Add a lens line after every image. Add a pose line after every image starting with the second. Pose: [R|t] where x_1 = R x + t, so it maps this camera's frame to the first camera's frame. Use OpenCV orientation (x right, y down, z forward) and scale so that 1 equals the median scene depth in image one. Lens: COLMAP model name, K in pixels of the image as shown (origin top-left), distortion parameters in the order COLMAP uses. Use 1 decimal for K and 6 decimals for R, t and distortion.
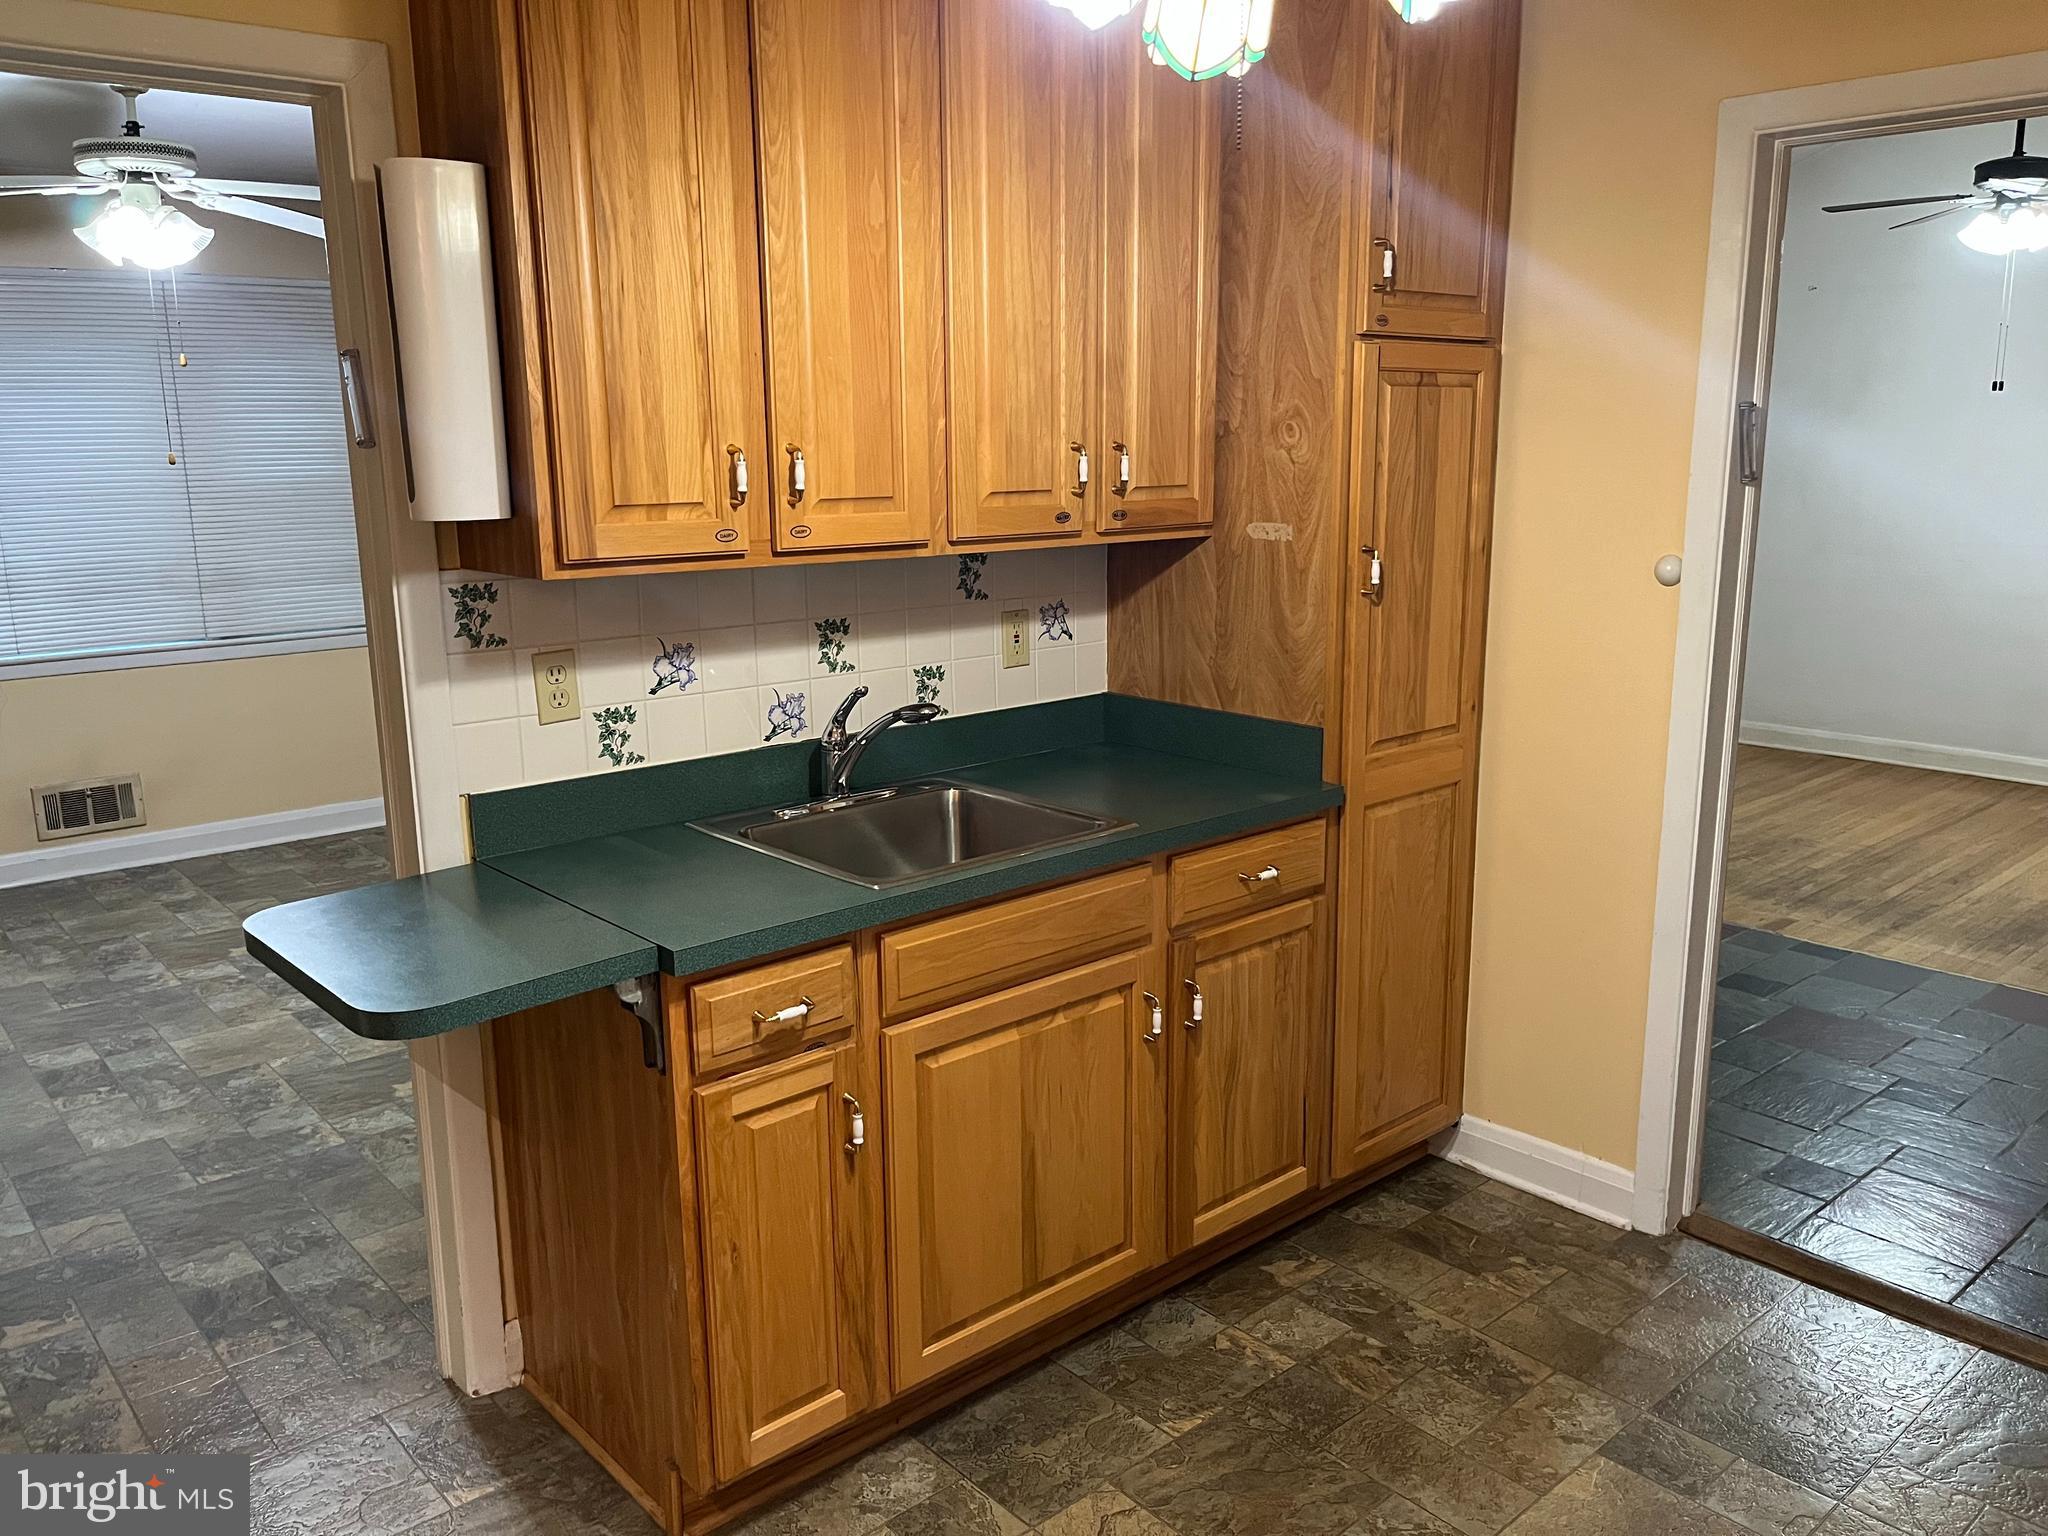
lens RADIAL K [[1541.6, 0, 1024.0], [0, 1541.6, 768.0], [0, 0, 1]] dist [0.001091, 0.008340]
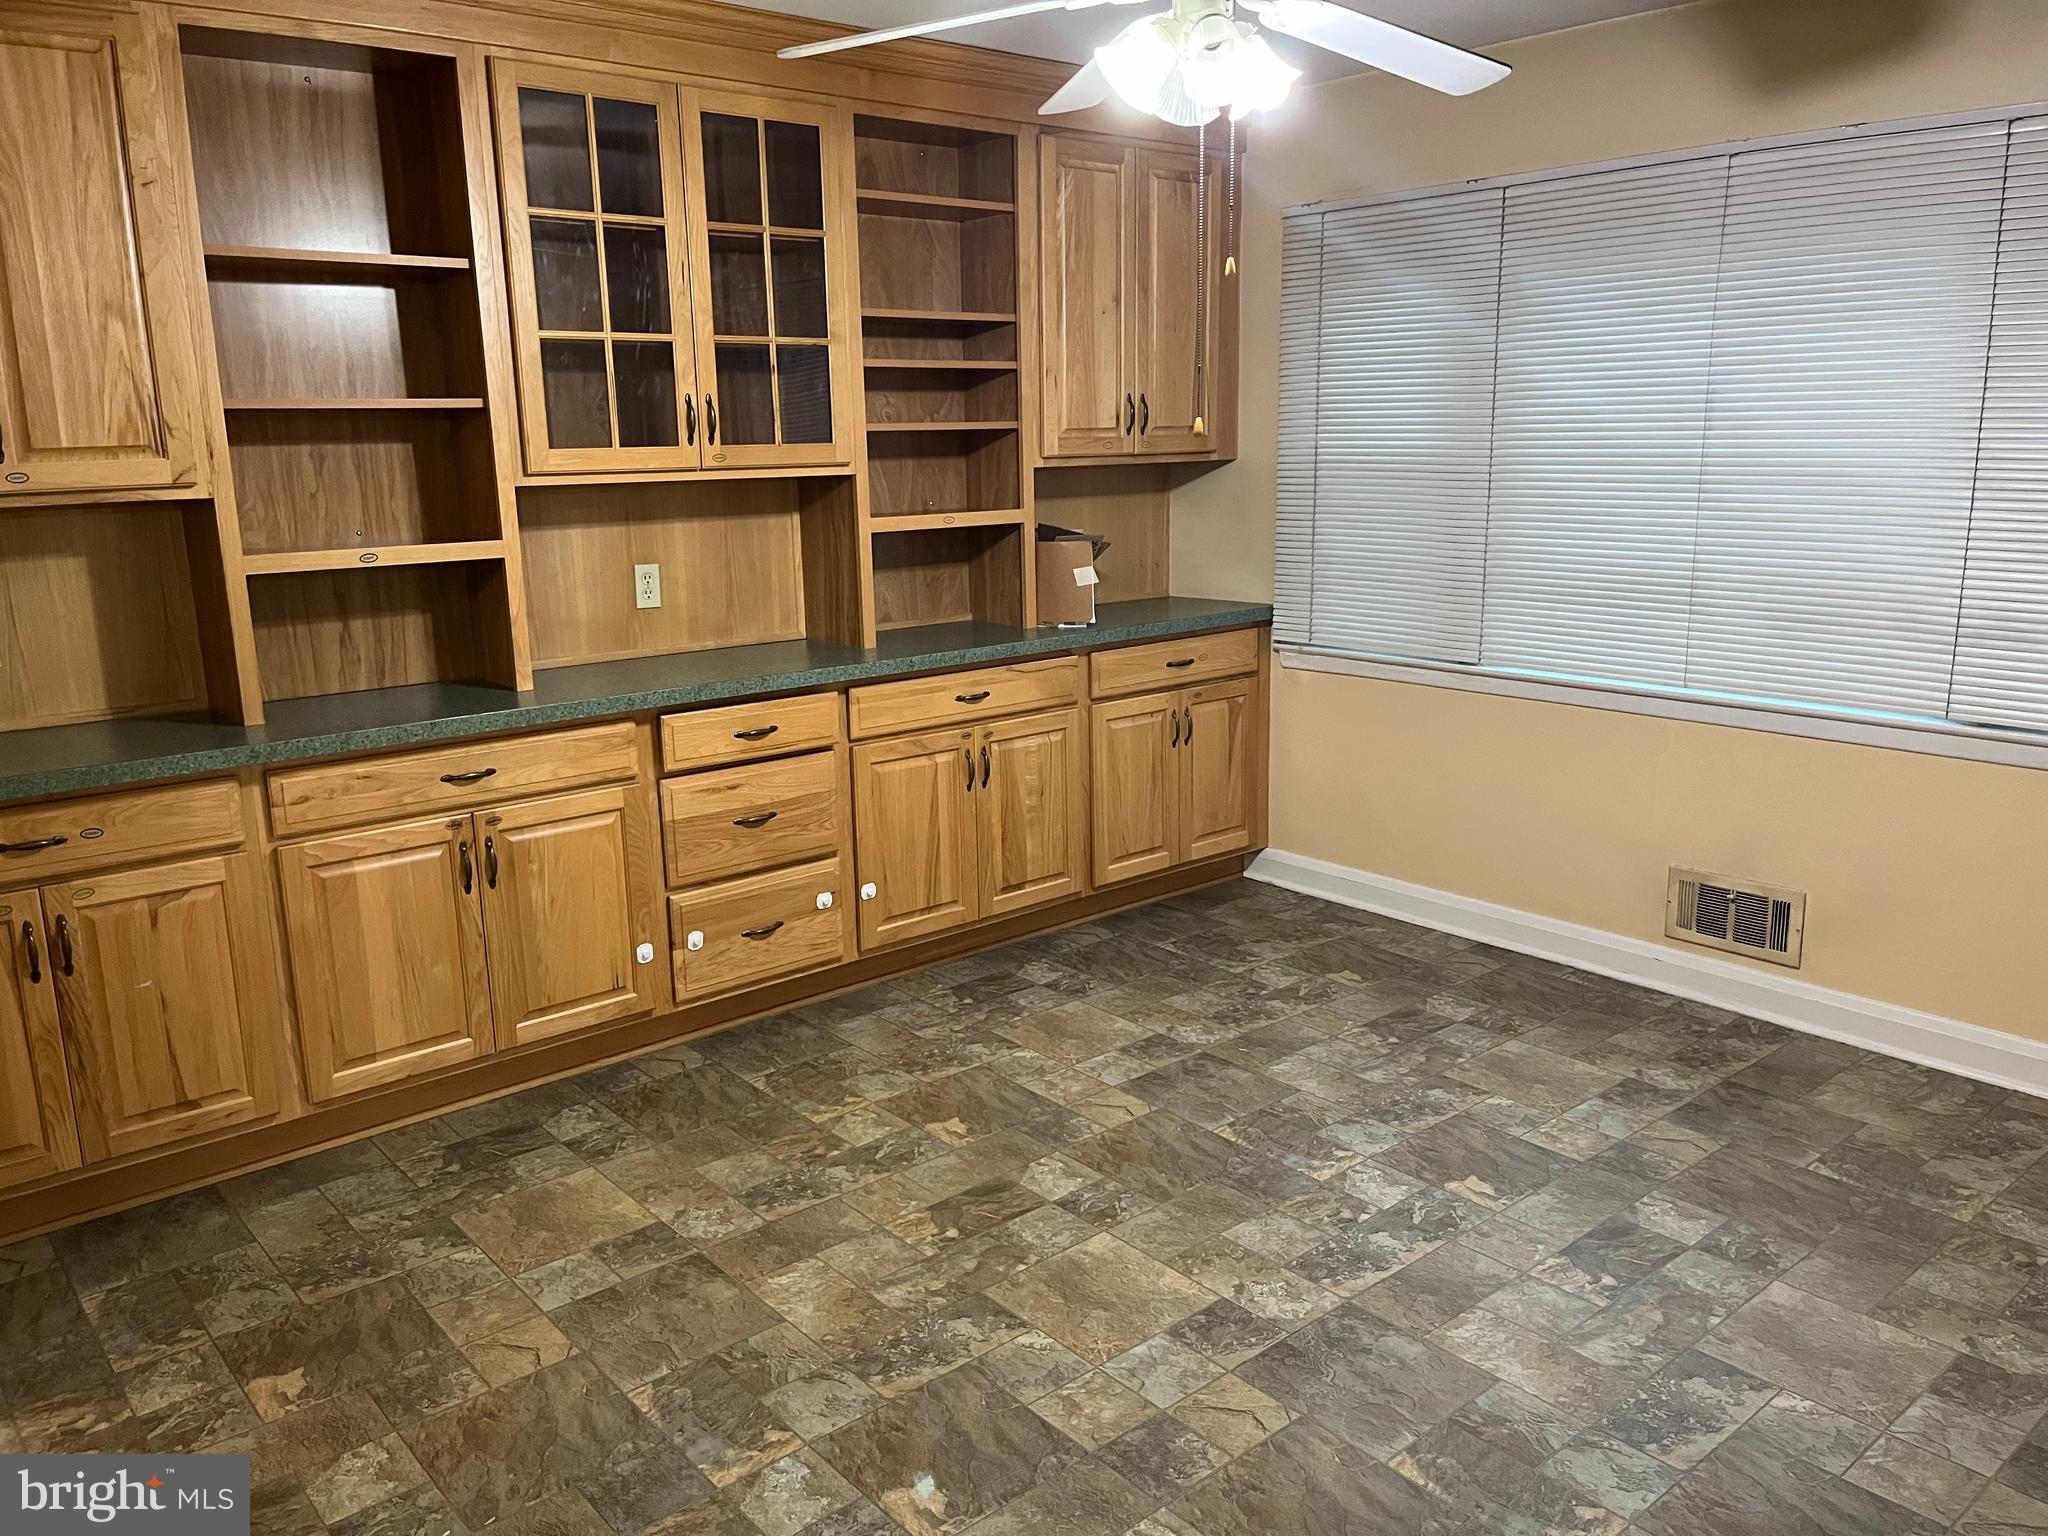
lens RADIAL K [[1541.6, 0, 1024.0], [0, 1541.6, 768.0], [0, 0, 1]] dist [0.001091, 0.008340]
pose [[-0.016346, 0.218931, -0.975603, 0.093760], [-0.198114, 0.955679, 0.217779, -0.165601], [0.980043, 0.196840, 0.027751, 0.835496]]
